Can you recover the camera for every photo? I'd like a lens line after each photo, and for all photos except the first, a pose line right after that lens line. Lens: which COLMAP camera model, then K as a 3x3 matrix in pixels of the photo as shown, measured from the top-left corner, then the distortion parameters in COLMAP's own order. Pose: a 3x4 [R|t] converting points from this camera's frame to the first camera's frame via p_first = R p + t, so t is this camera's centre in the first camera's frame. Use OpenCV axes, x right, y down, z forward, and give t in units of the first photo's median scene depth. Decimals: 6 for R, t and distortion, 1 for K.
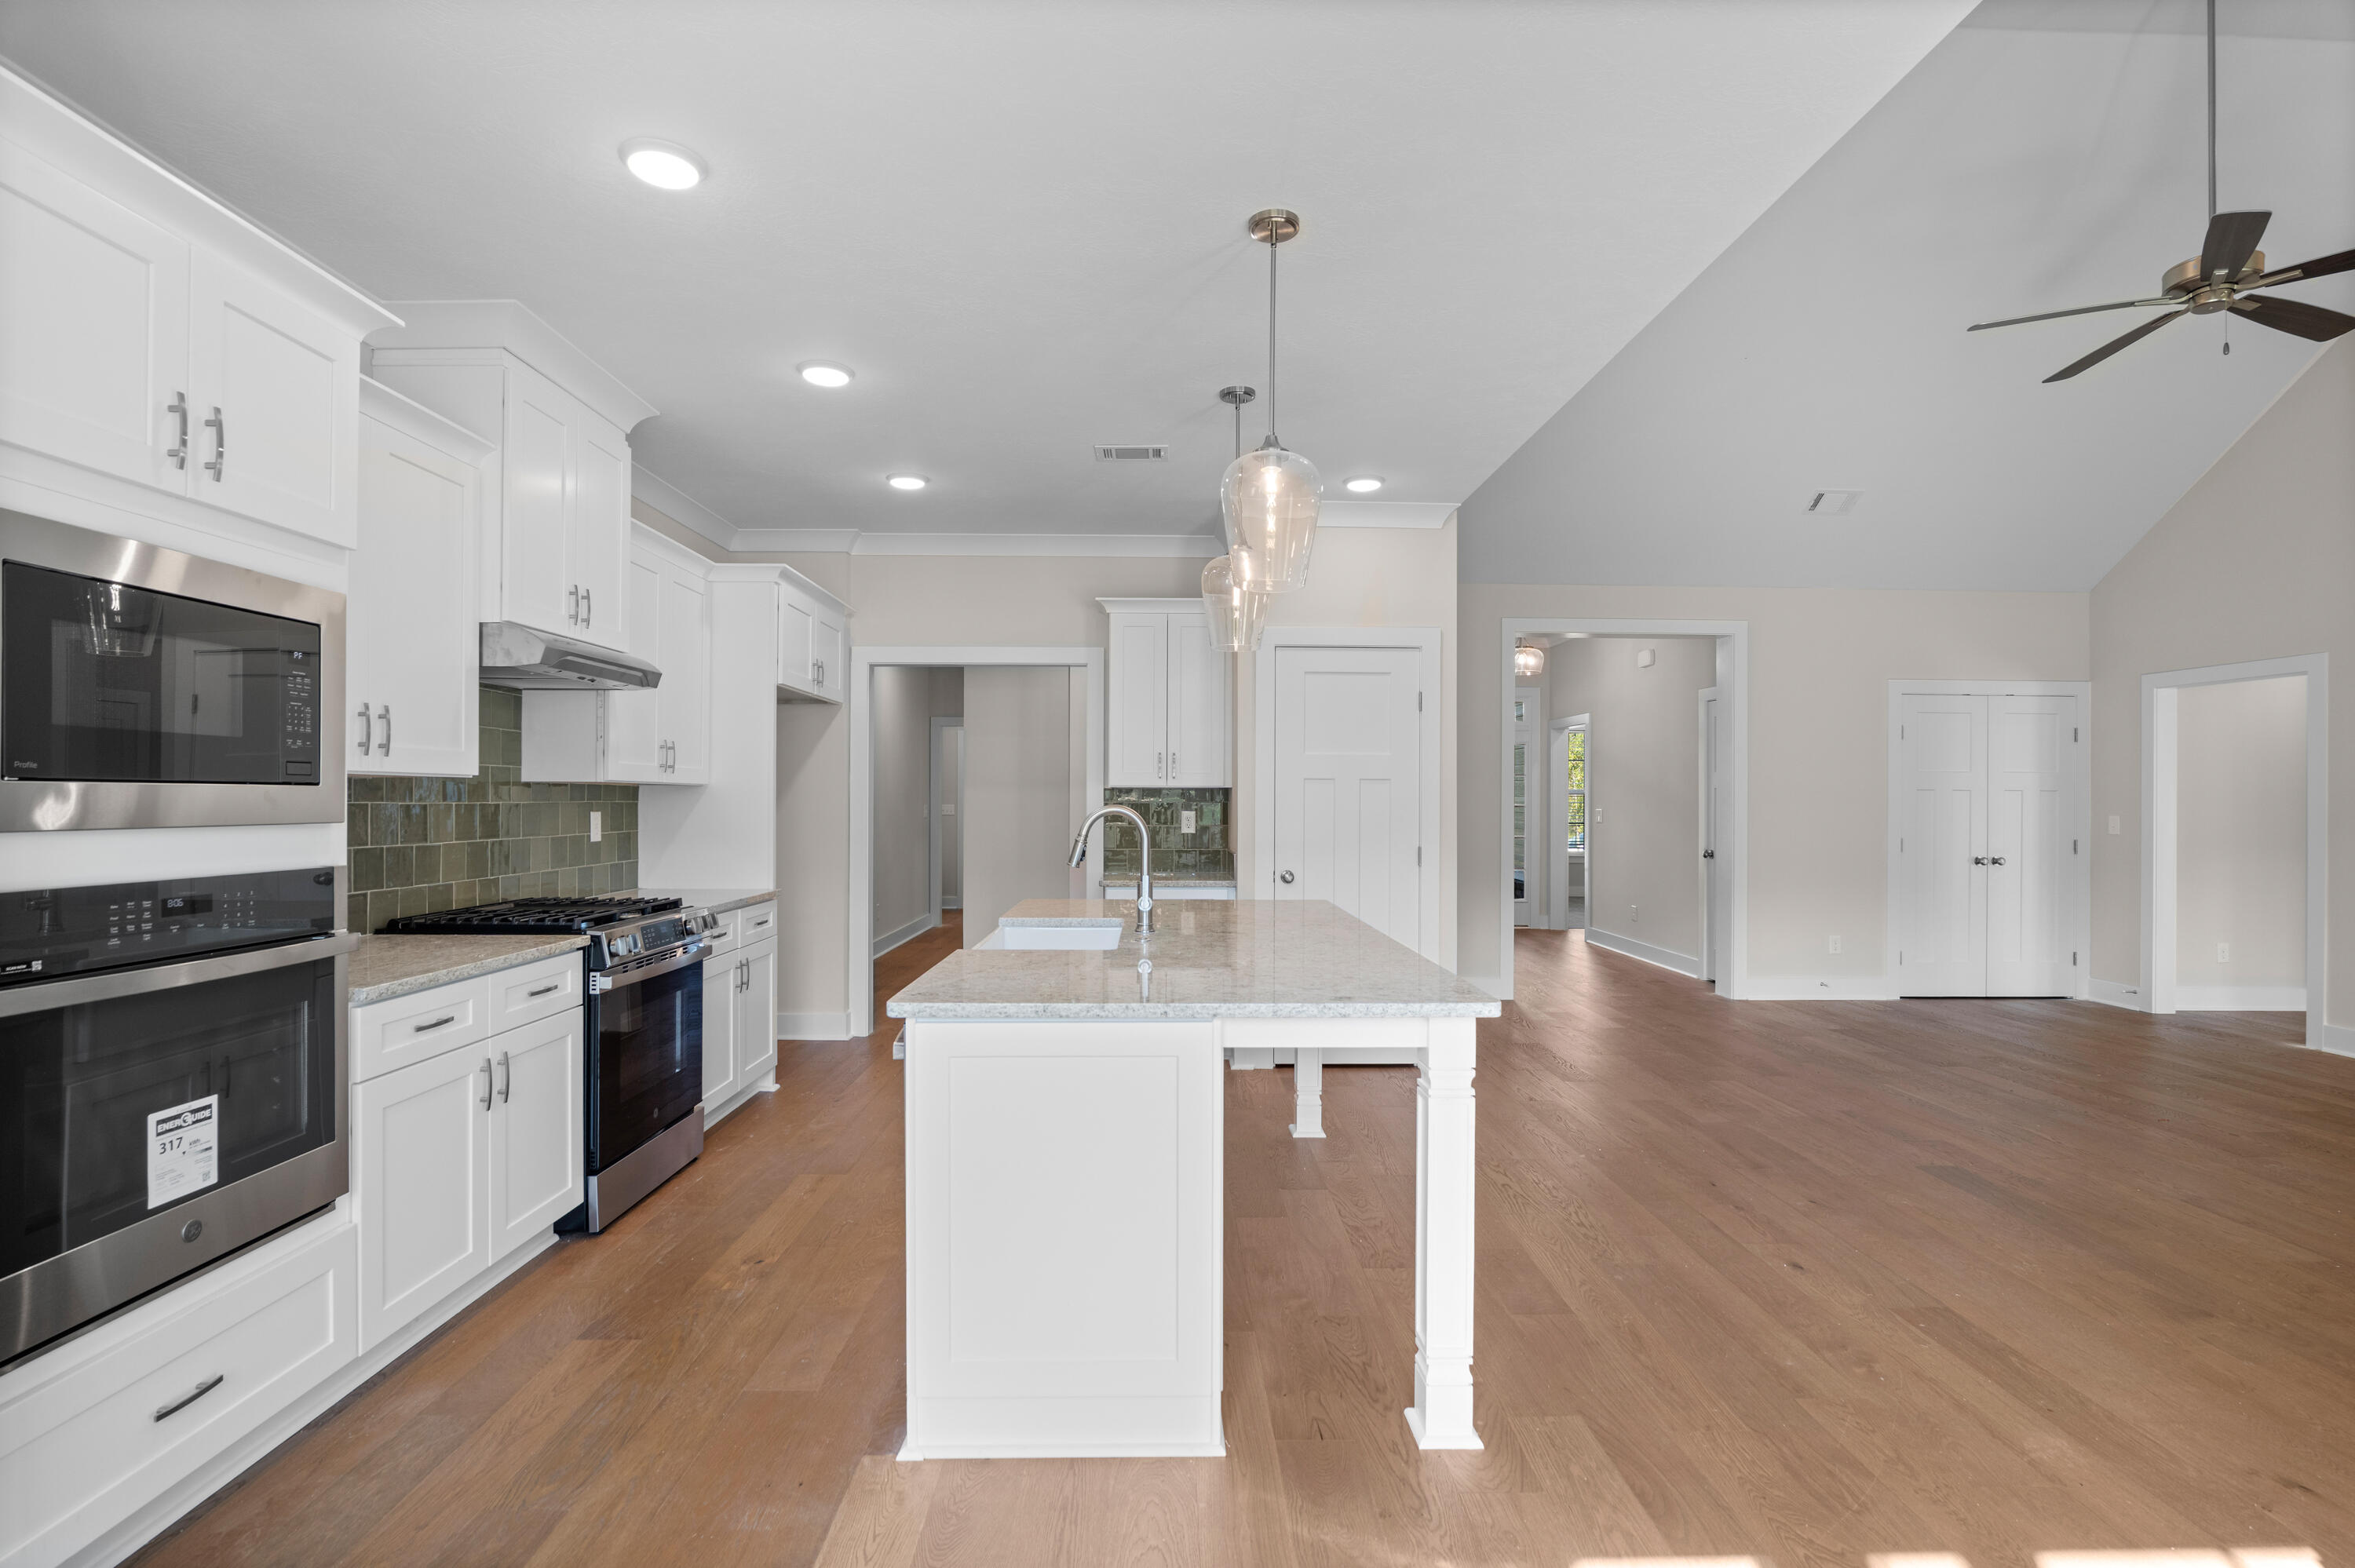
lens RADIAL K [[1119.8, 0, 1195.2], [0, 1119.8, 796.8], [0, 0, 1]] dist [-0.018695, 0.004410]
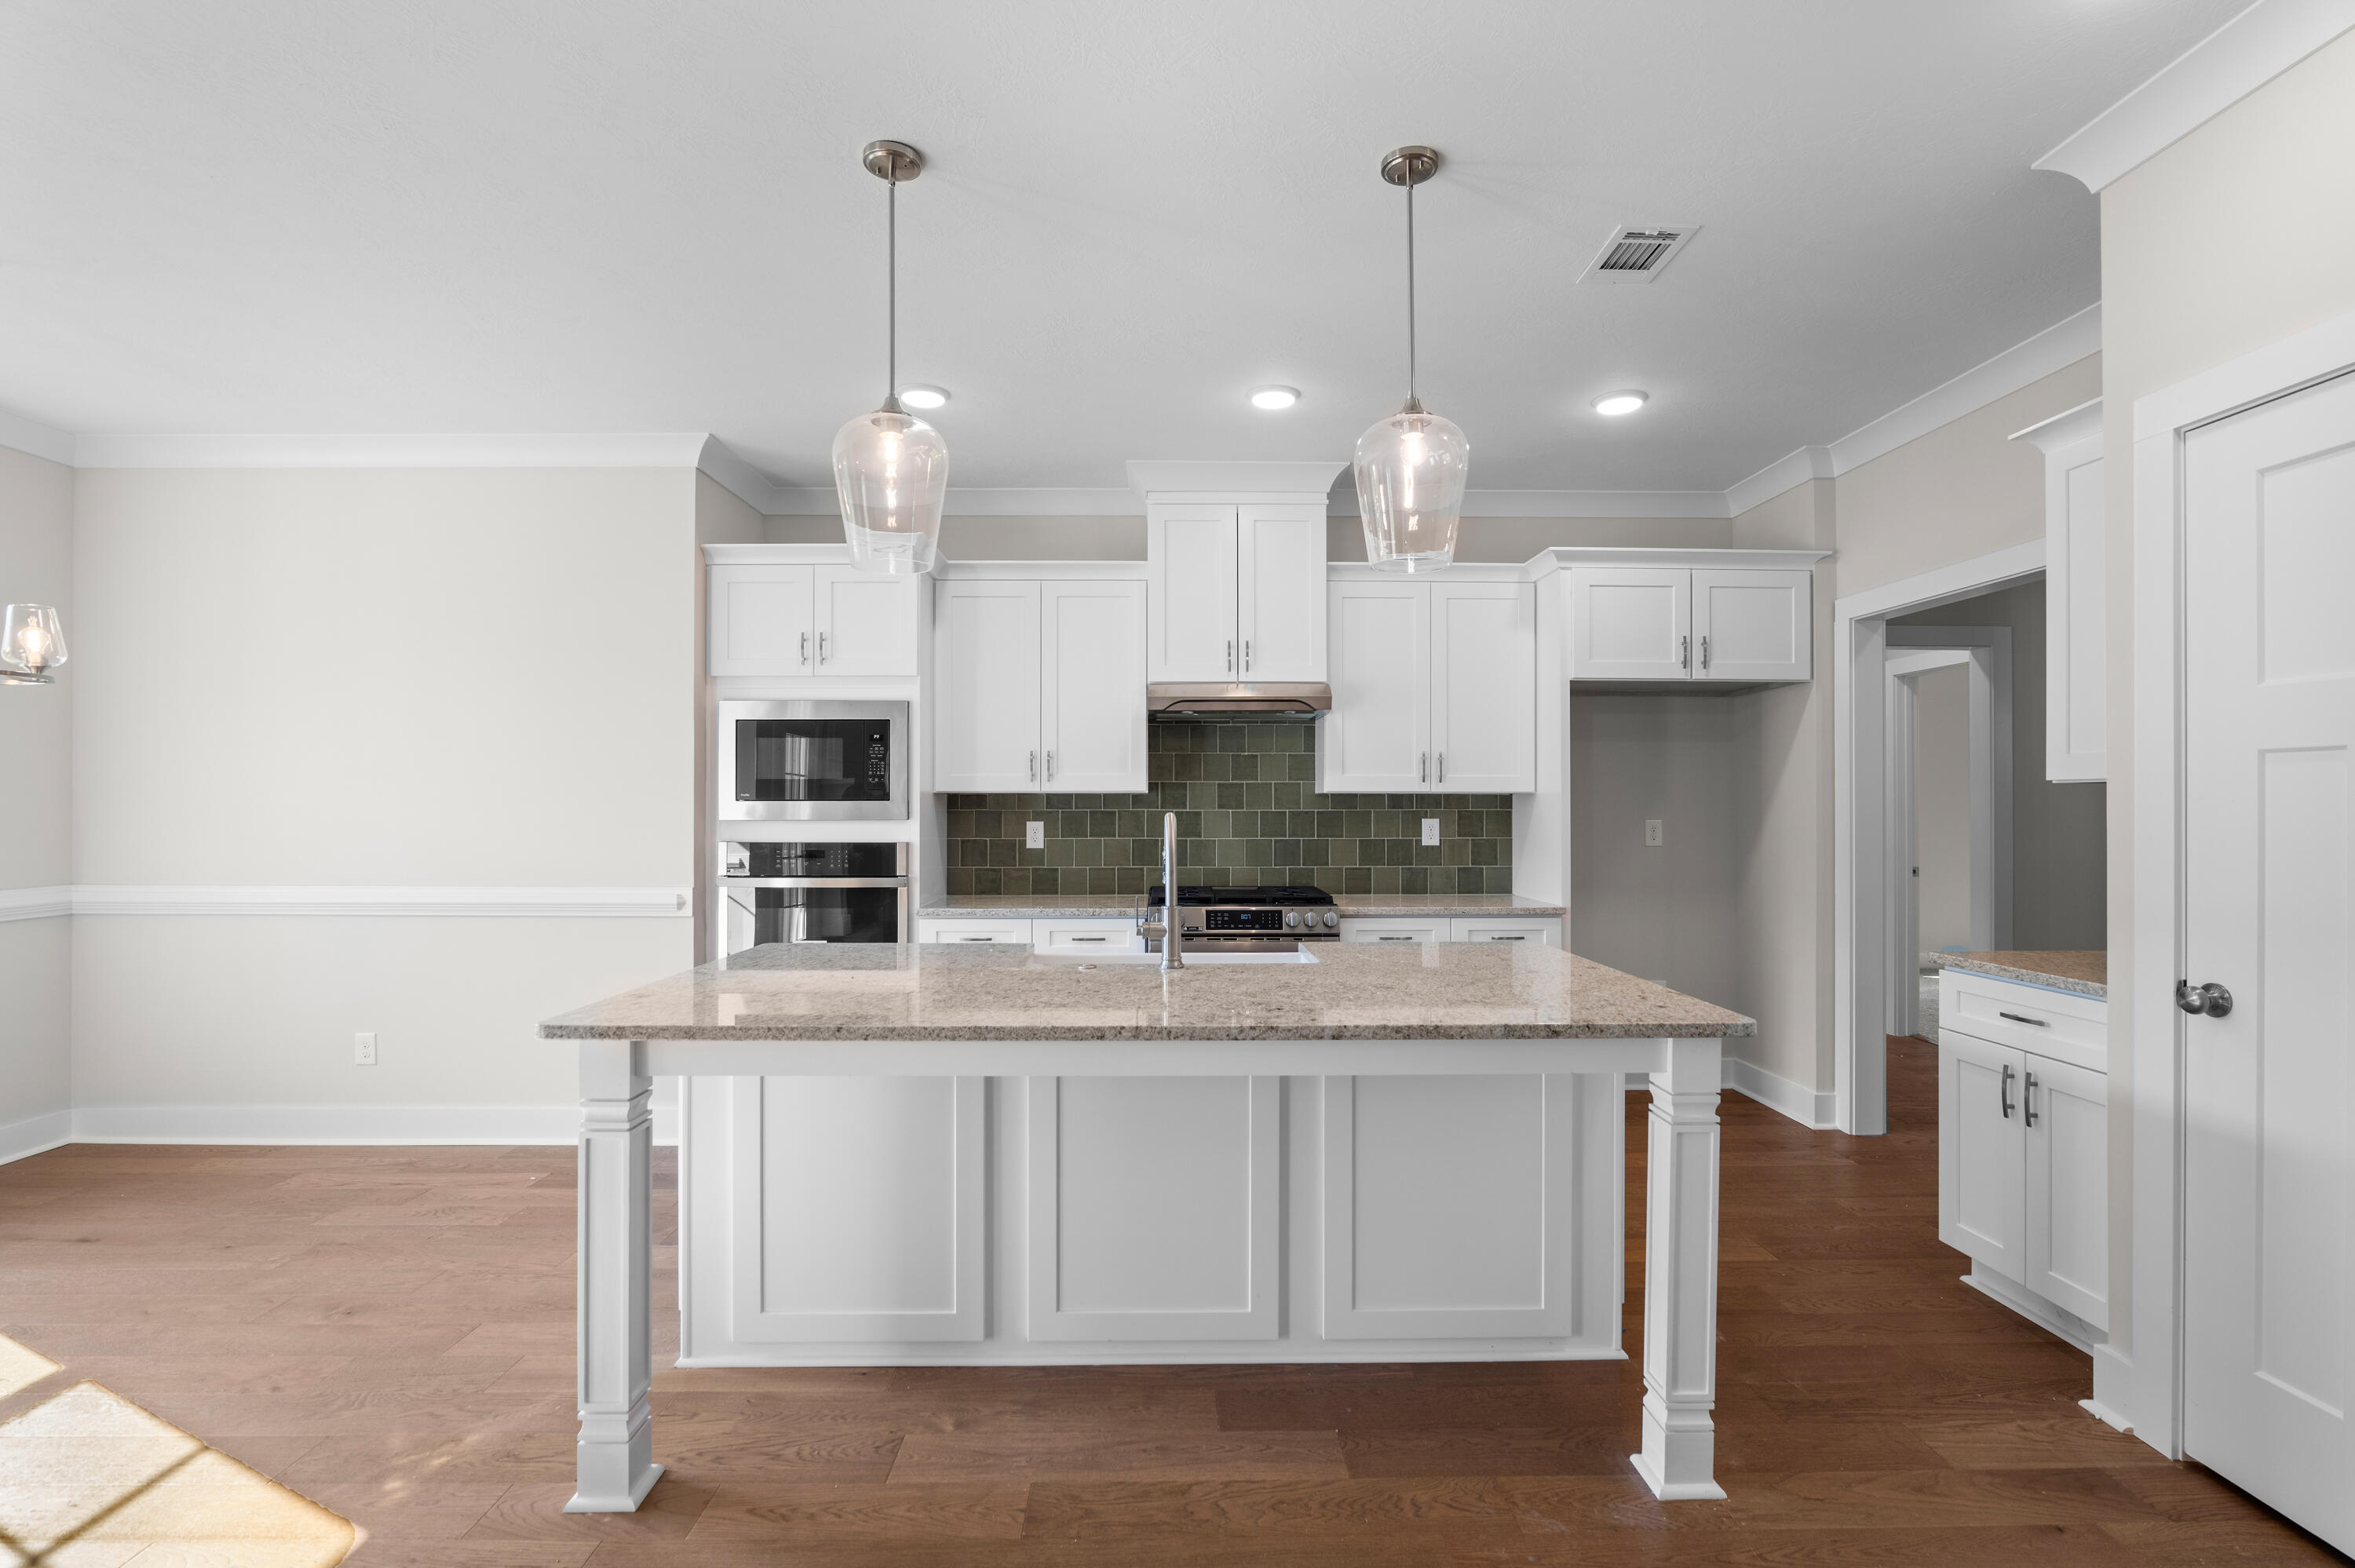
lens RADIAL K [[1119.8, 0, 1172.6], [0, 1119.8, 806.8], [0, 0, 1]] dist [-0.018695, 0.004410]
pose [[-0.028876, -0.000760, -0.999583, 0.810650], [0.002739, 0.999996, -0.000840, 0.001987], [0.999579, -0.002762, -0.028874, 1.069009]]
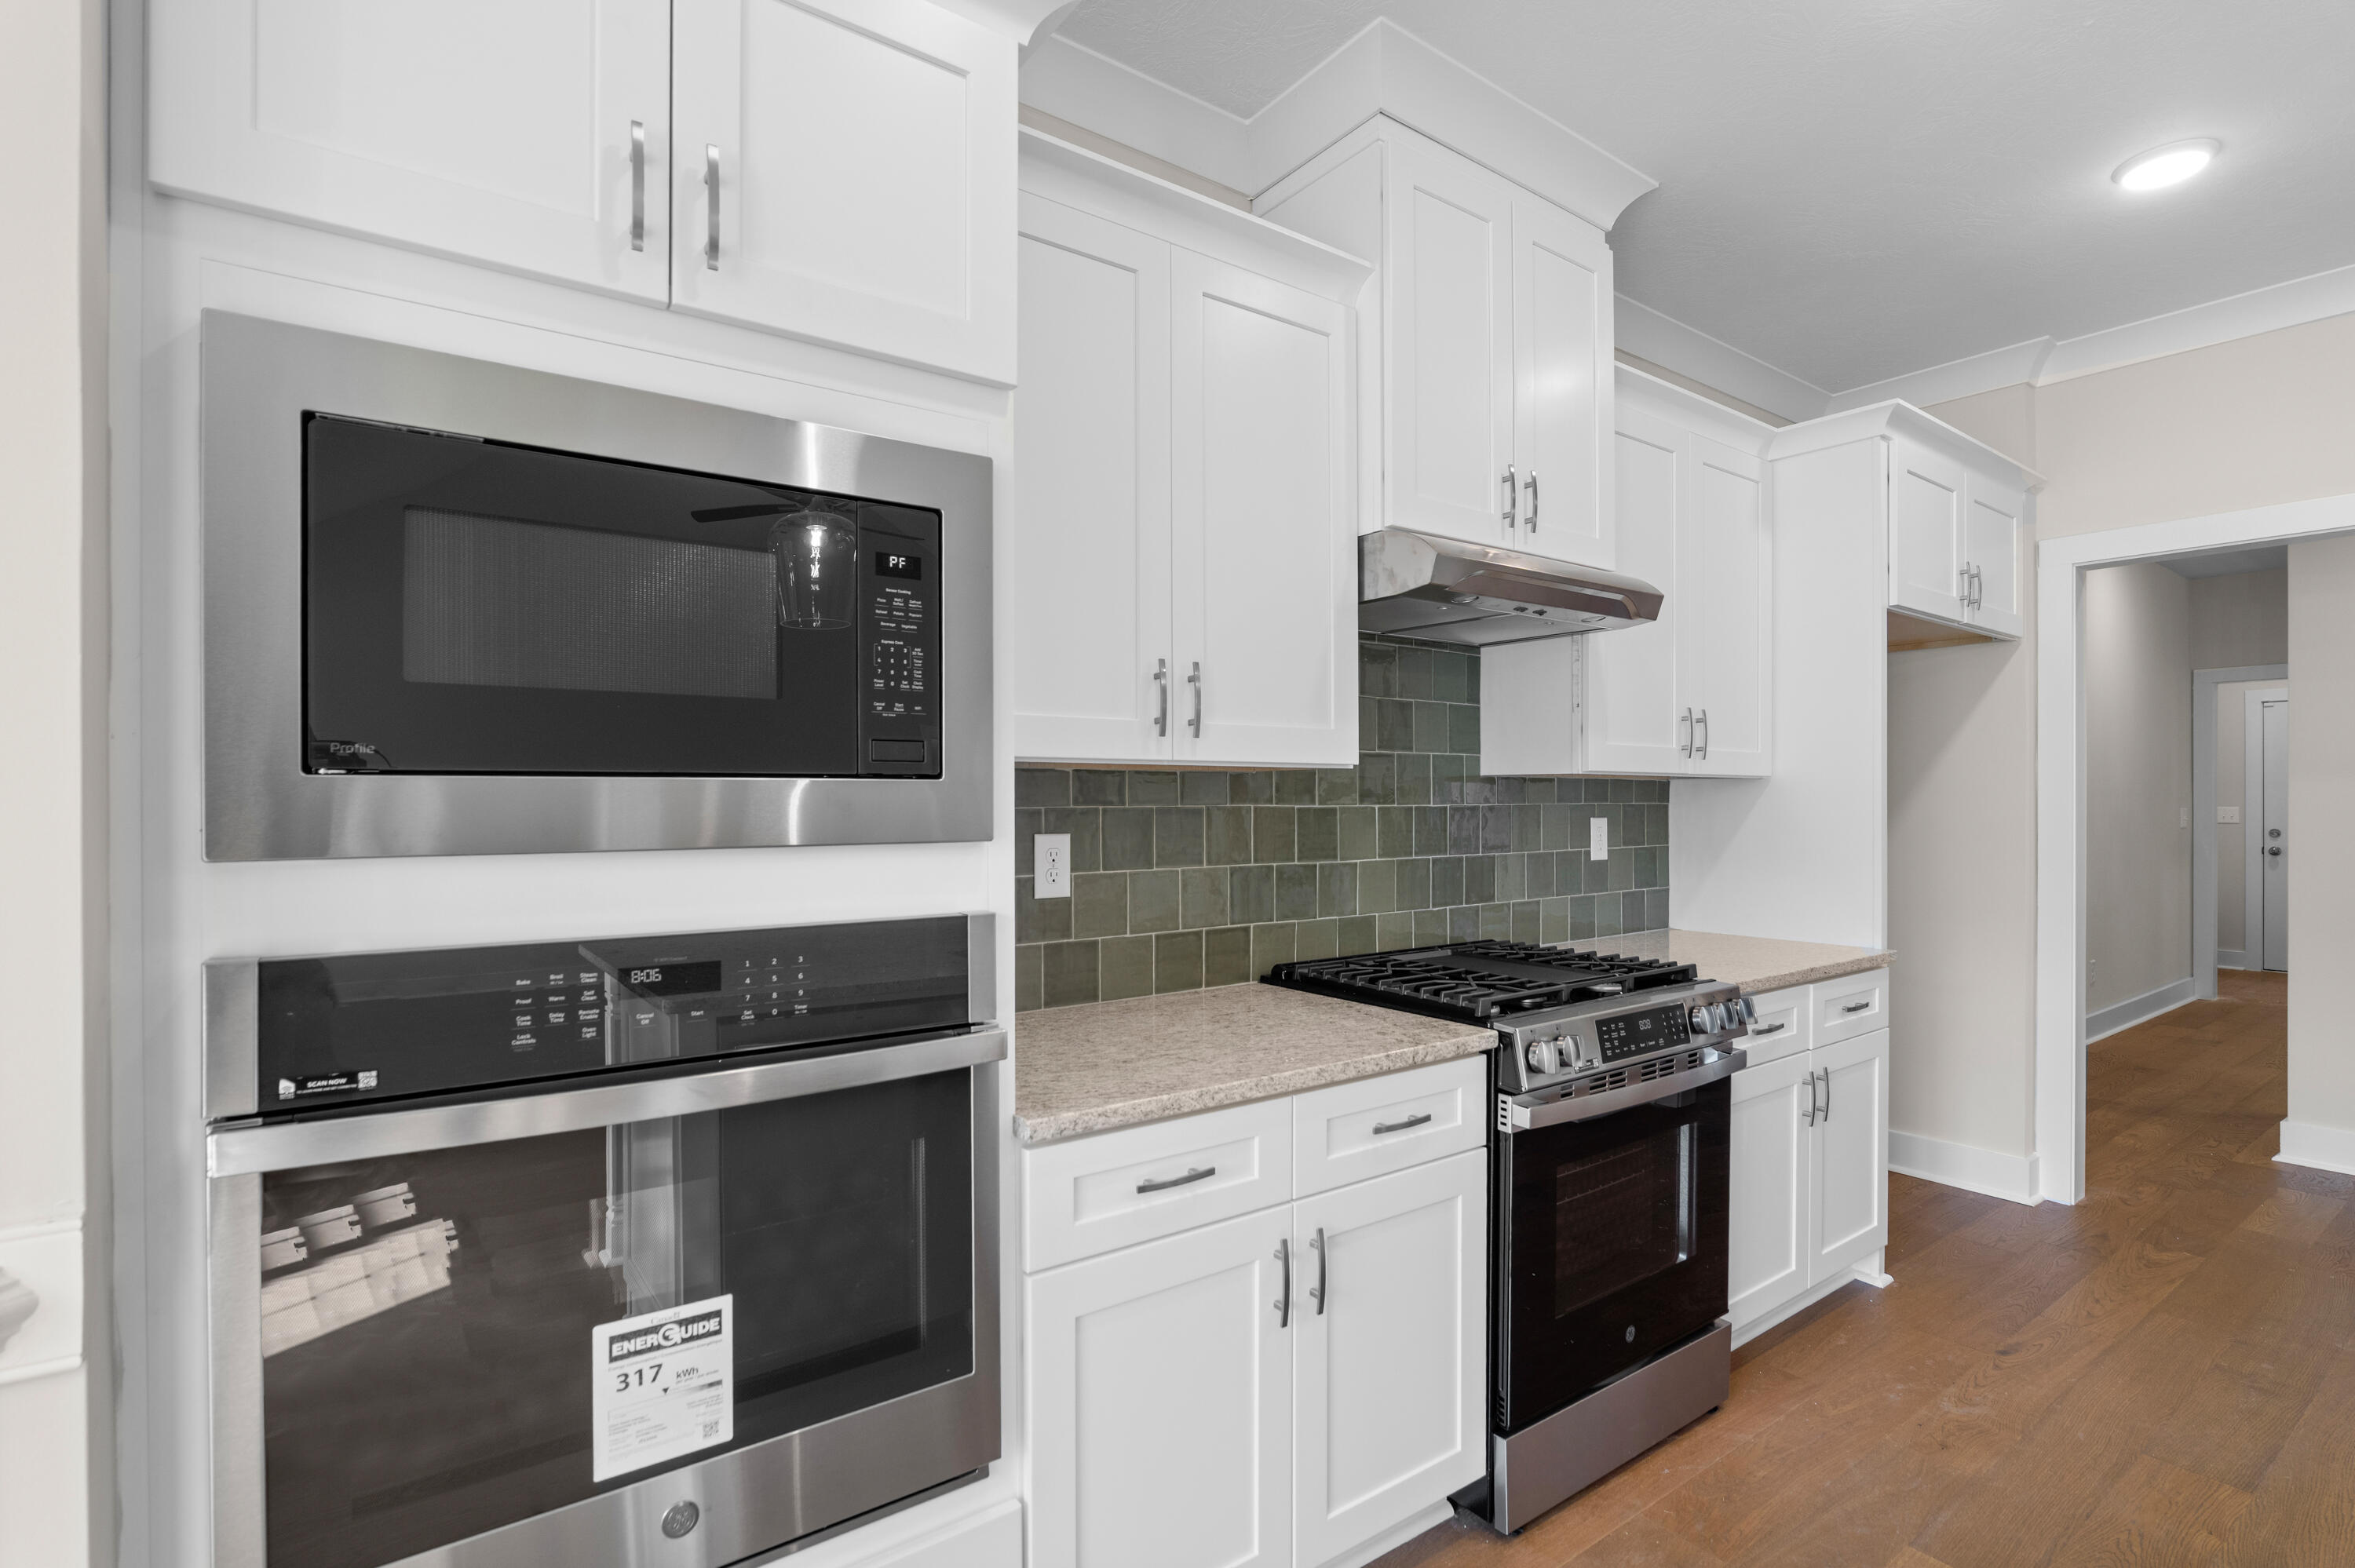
lens RADIAL K [[1119.8, 0, 1164.6], [0, 1119.8, 801.7], [0, 0, 1]] dist [-0.018695, 0.004410]
pose [[0.563859, -0.001455, -0.825870, -0.153222], [0.005133, 0.999985, 0.001743, 0.000933], [0.825855, -0.005222, 0.563858, 0.520206]]
